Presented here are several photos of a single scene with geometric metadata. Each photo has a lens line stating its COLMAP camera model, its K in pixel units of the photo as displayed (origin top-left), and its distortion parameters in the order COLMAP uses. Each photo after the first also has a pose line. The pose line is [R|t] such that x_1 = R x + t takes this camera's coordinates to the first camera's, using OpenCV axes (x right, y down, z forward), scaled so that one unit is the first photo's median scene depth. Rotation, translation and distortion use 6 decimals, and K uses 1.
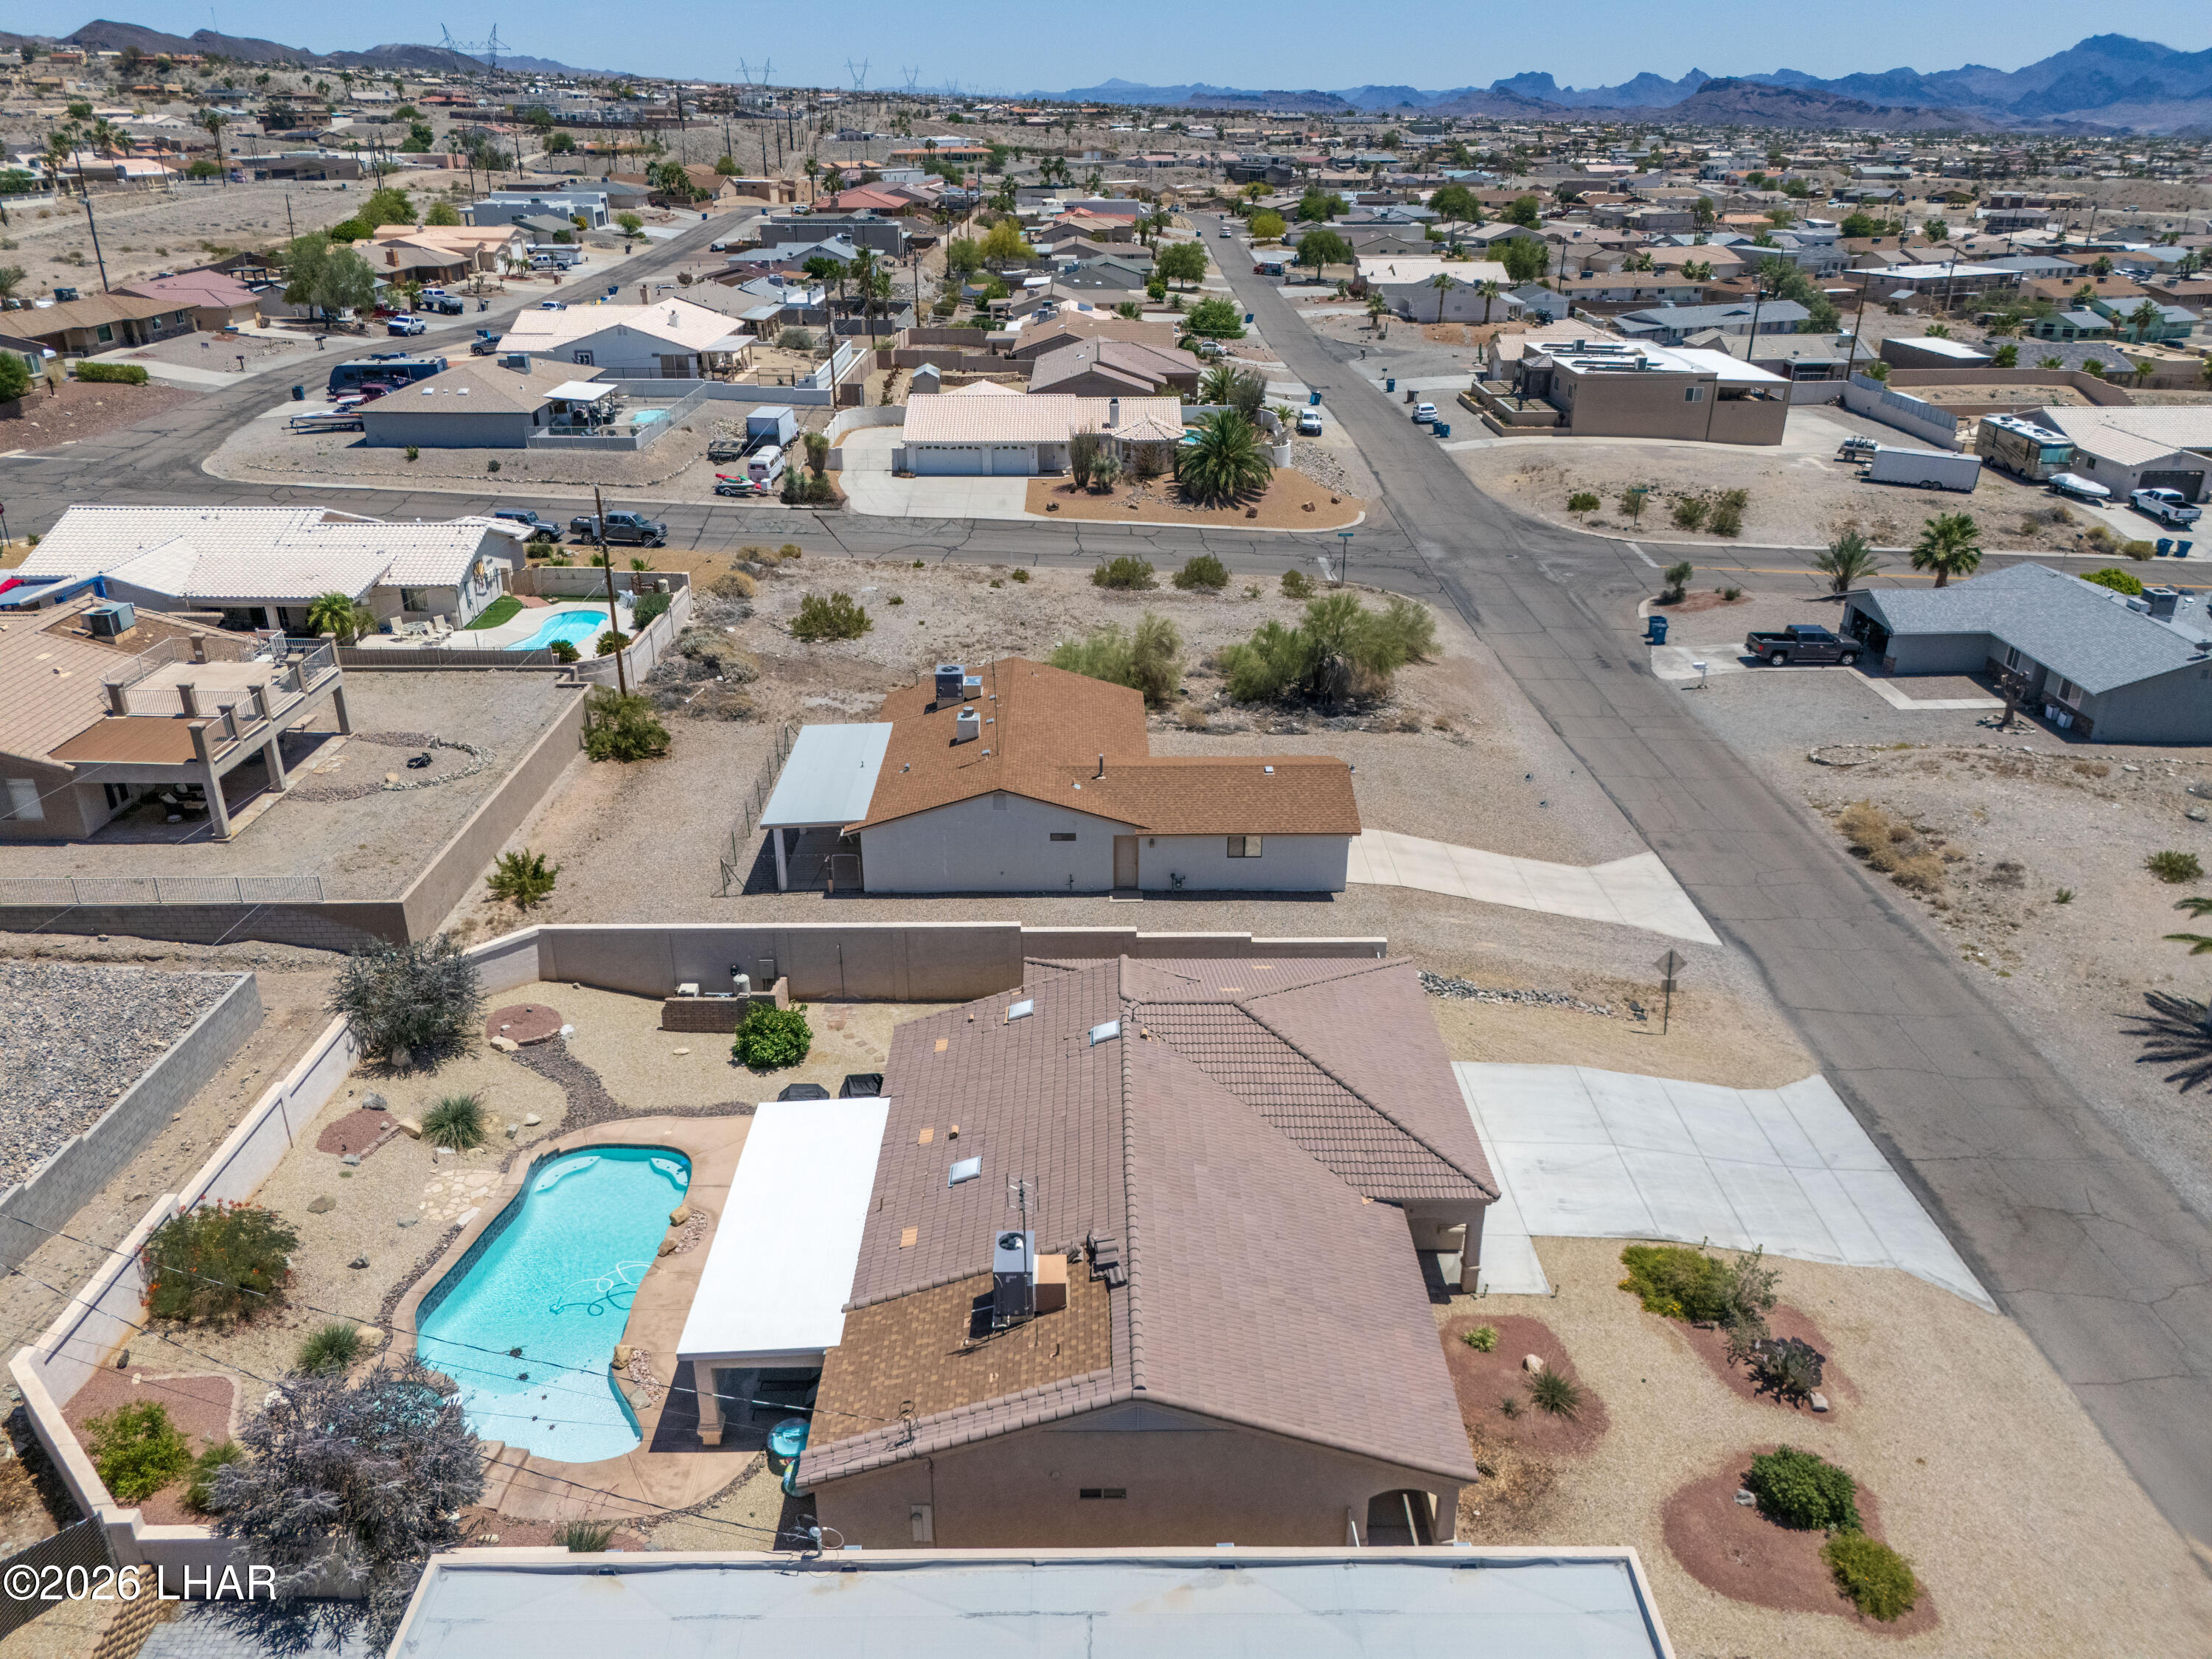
lens RADIAL K [[1629.2, 0, 1106.0], [0, 1629.2, 839.4], [0, 0, 1]] dist [0.067415, -0.057816]
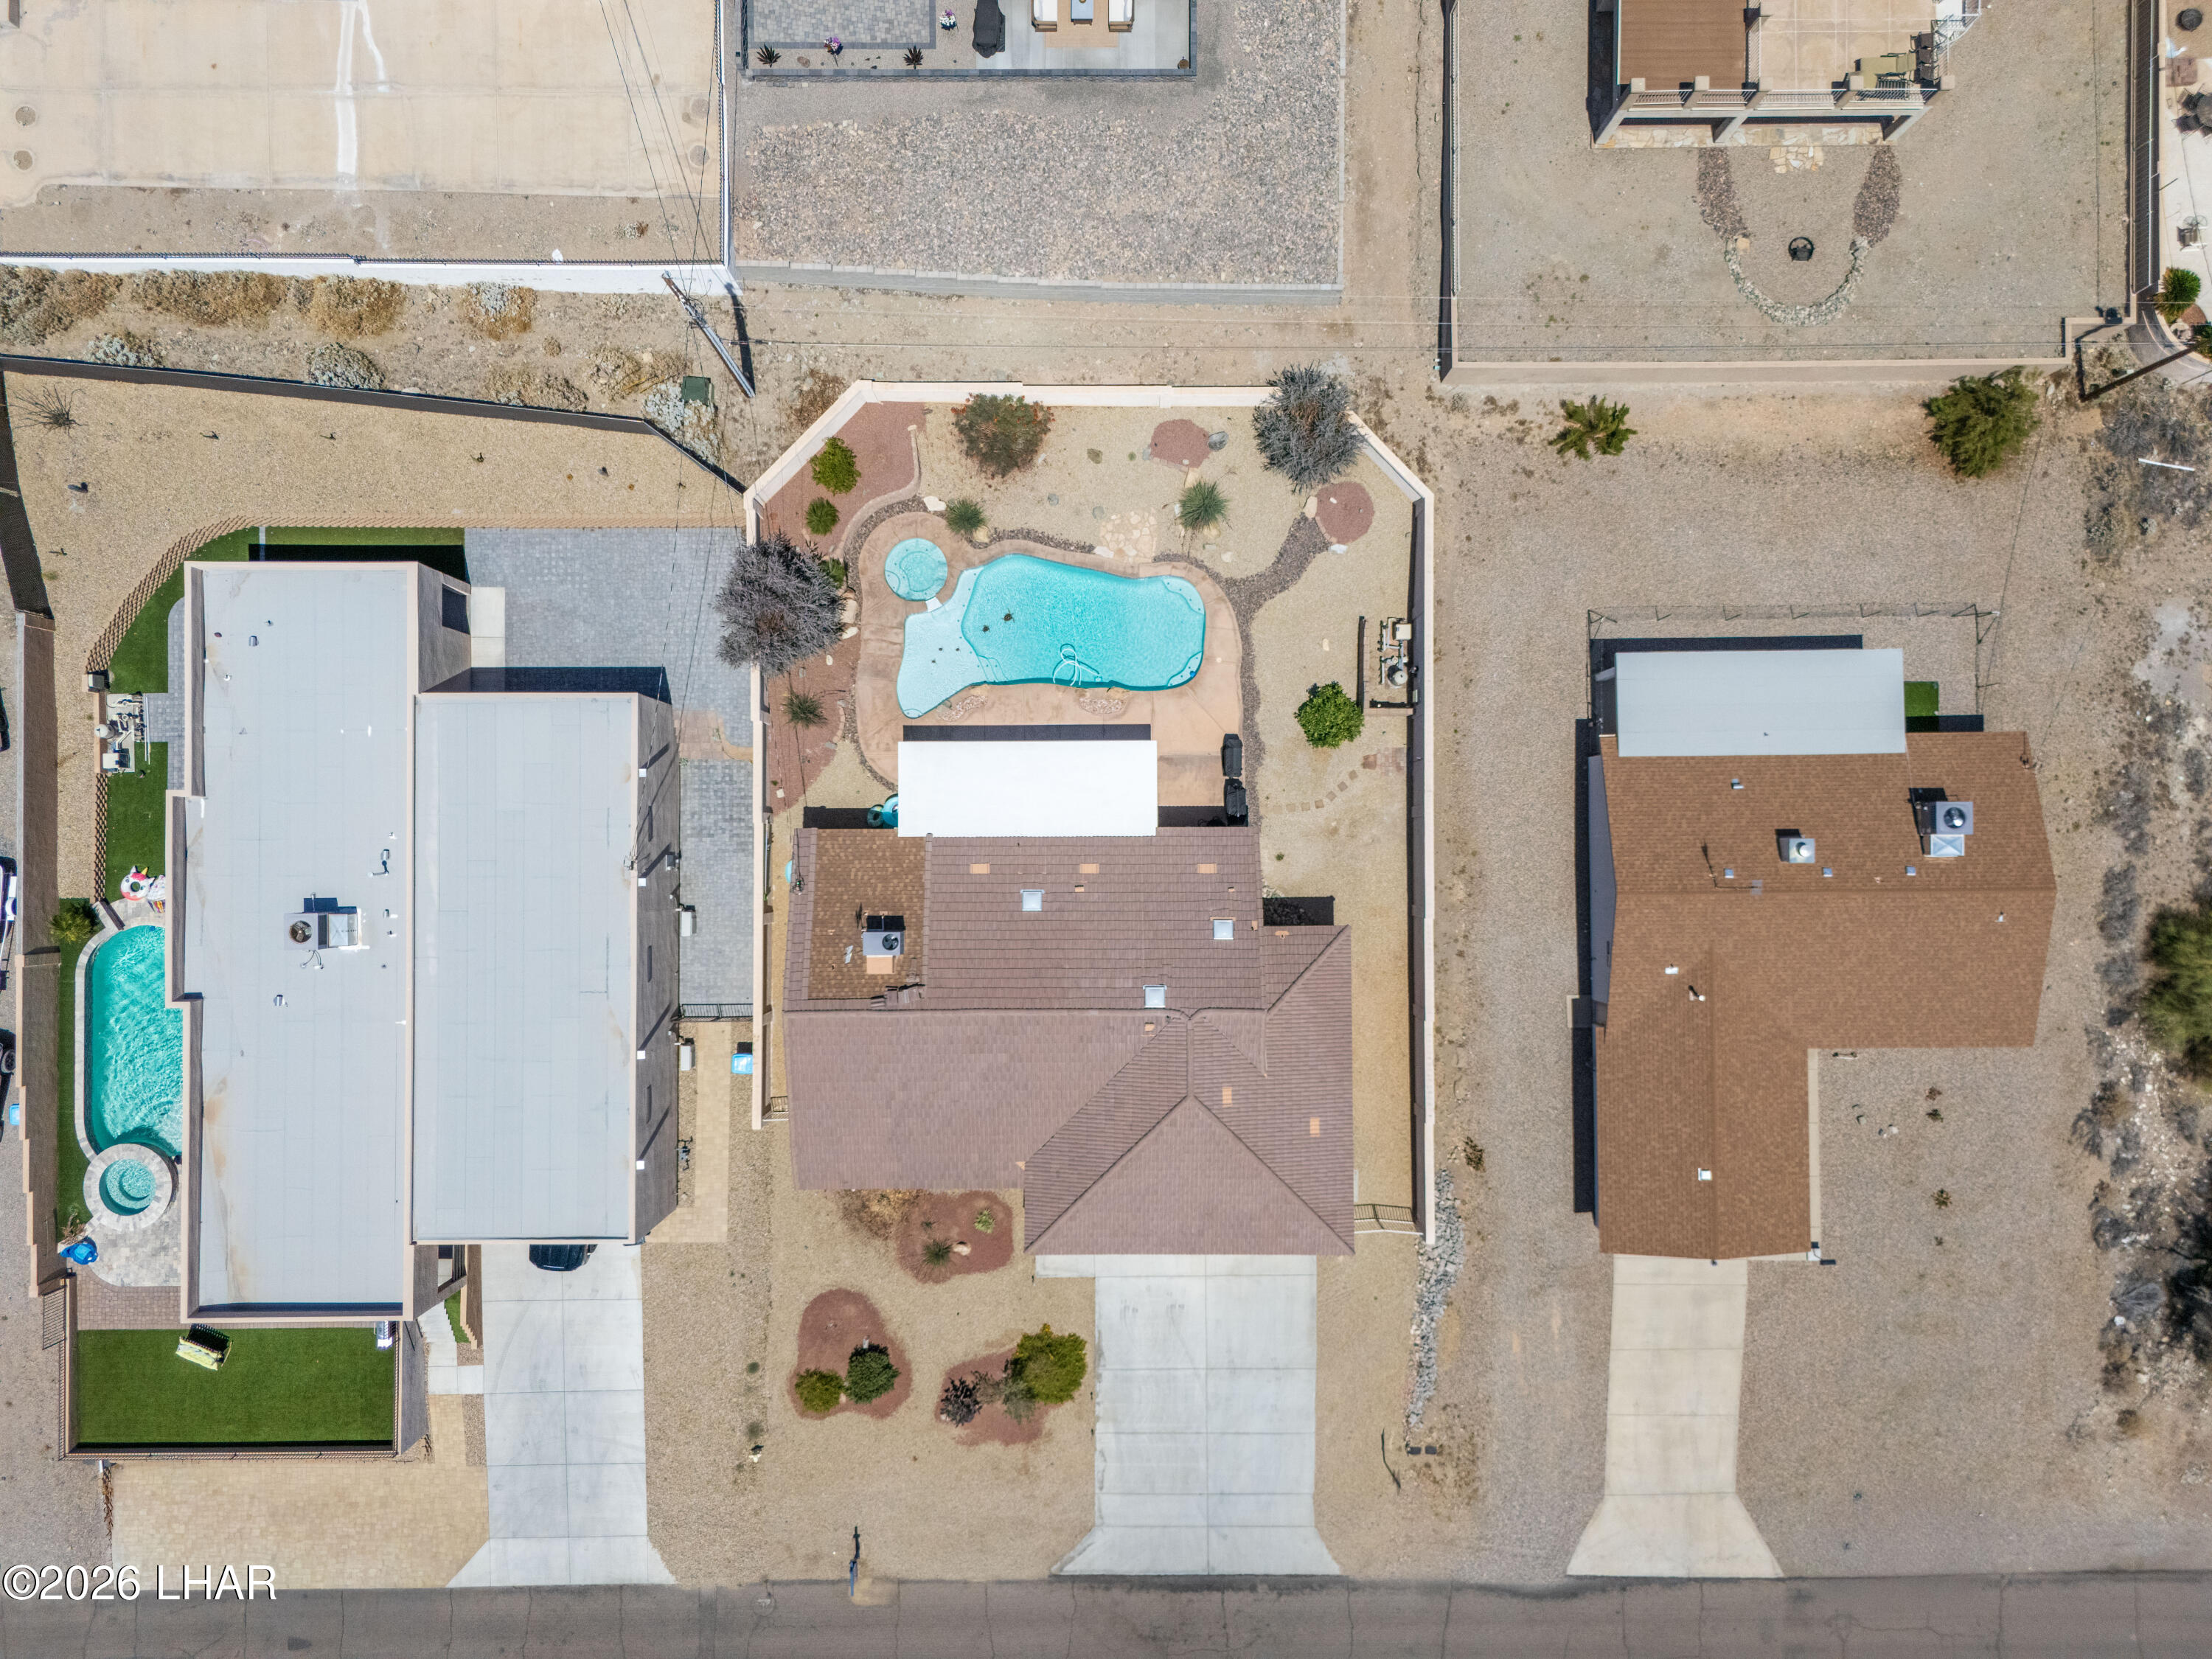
lens RADIAL K [[1583.6, 0, 1104.1], [0, 1583.6, 855.6], [0, 0, 1]] dist [0.128359, -0.185079]
pose [[-0.003537, 0.999980, -0.005274, -0.062814], [-0.408956, 0.003367, 0.912548, -0.607190], [0.912547, 0.005384, 0.408936, 0.241250]]
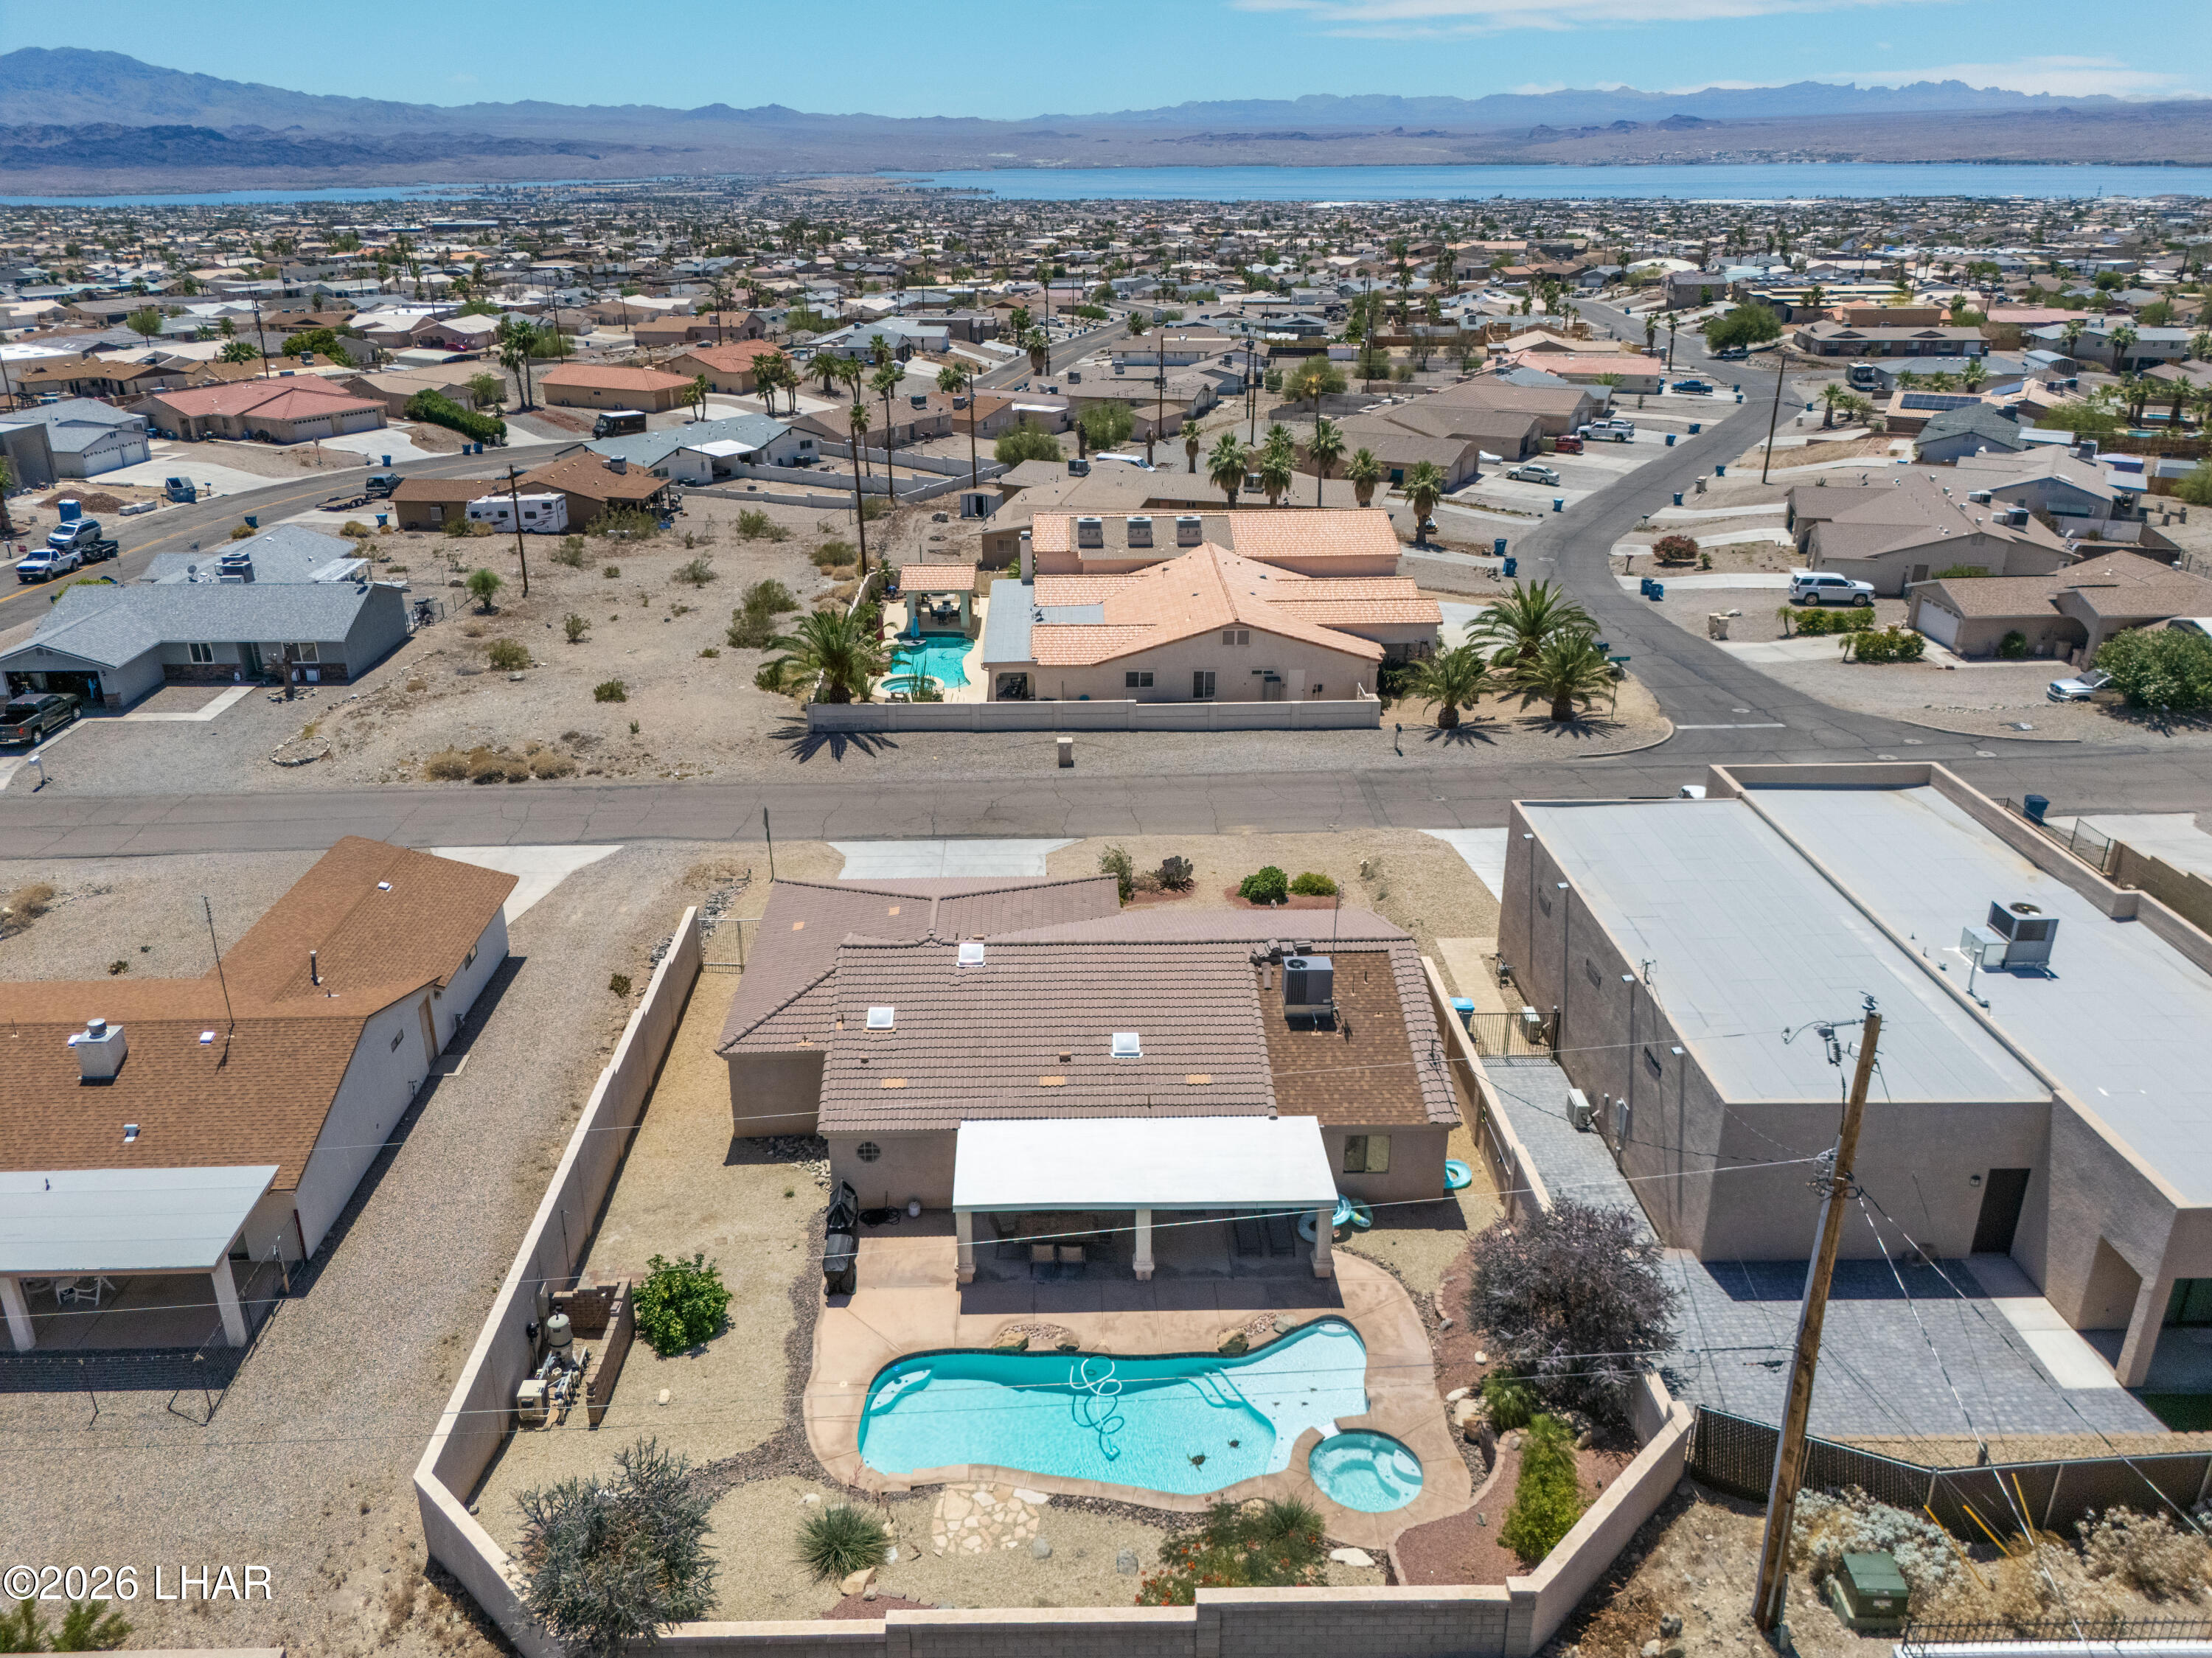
lens RADIAL K [[1673.2, 0, 1051.4], [0, 1673.2, 820.8], [0, 0, 1]] dist [0.065350, -0.055166]
pose [[-0.001713, -0.378535, 0.925585, -0.588780], [0.419782, 0.839813, 0.344234, -0.189555], [-0.907624, 0.389133, 0.157464, 0.417548]]
